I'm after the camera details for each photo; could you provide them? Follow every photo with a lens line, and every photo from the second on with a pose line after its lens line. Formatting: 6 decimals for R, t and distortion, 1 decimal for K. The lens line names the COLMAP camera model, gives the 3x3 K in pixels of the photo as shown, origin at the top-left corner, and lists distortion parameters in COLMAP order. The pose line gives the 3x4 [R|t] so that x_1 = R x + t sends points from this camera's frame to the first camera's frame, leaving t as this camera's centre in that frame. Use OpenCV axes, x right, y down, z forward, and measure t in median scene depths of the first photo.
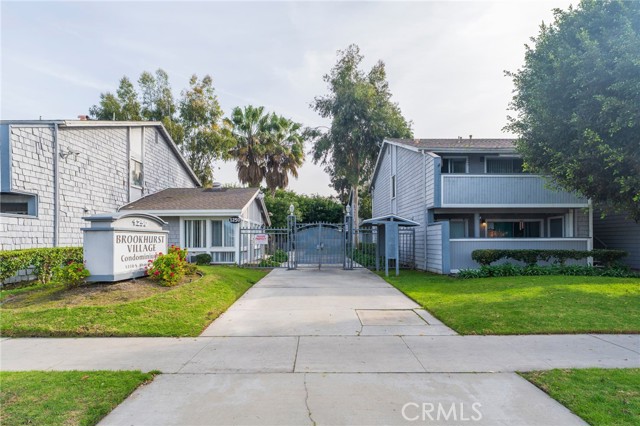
lens RADIAL K [[349.4, 0, 321.9], [0, 349.4, 240.5], [0, 0, 1]] dist [0.001260, 0.000382]
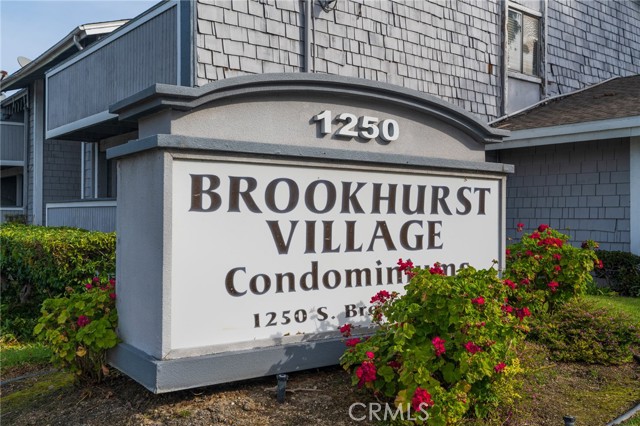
lens RADIAL K [[636.9, 0, 320.2], [0, 636.9, 214.8], [0, 0, 1]] dist [0.001375, 0.000000]
pose [[0.619197, 0.006956, -0.785205, -0.169335], [-0.008068, 0.999964, 0.002497, 0.006040], [0.785195, 0.004789, 0.619231, 0.601572]]
